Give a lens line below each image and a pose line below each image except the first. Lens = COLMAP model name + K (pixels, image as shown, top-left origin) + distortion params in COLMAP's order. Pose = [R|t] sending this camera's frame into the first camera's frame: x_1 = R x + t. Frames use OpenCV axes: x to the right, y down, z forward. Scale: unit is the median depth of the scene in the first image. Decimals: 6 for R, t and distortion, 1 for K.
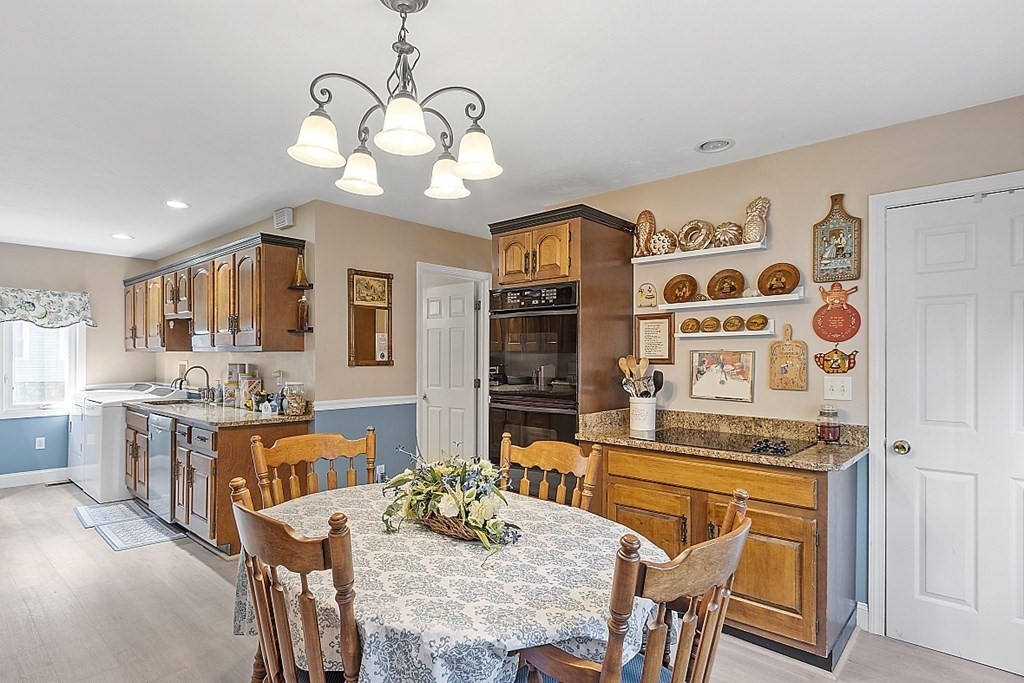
lens RADIAL K [[528.1, 0, 505.6], [0, 528.1, 360.7], [0, 0, 1]] dist [0.002740, -0.002844]
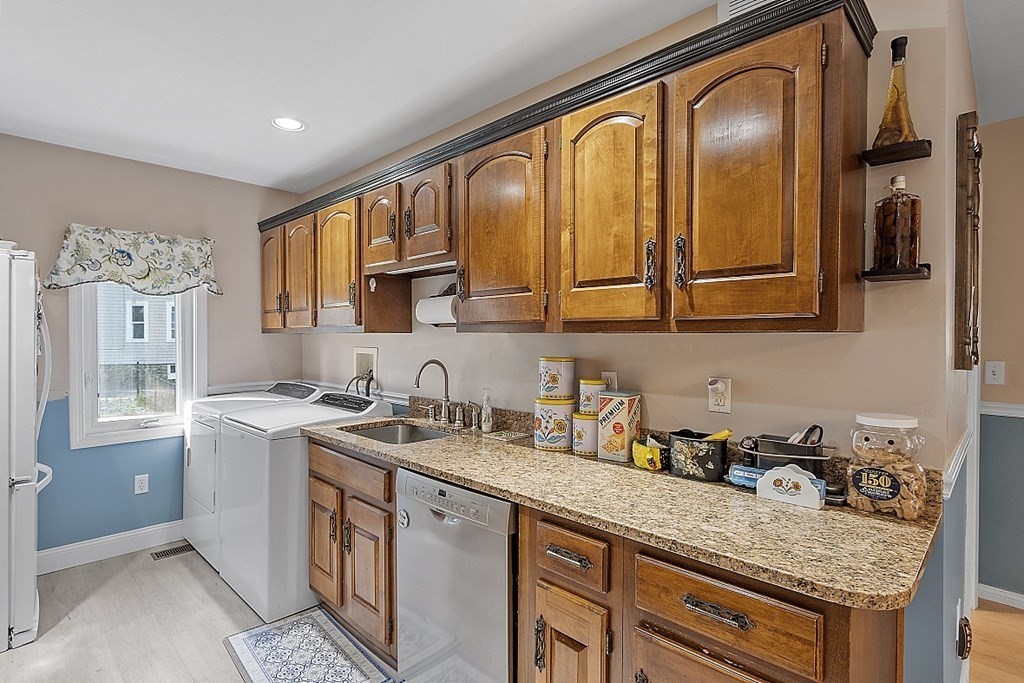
lens RADIAL K [[503.1, 0, 507.1], [0, 503.1, 345.1], [0, 0, 1]] dist [-0.000846, 0.001197]
pose [[0.999017, -0.003450, -0.044188, -0.494905], [0.003878, 0.999946, 0.009613, -0.009742], [0.044152, -0.009775, 0.998977, 0.503324]]
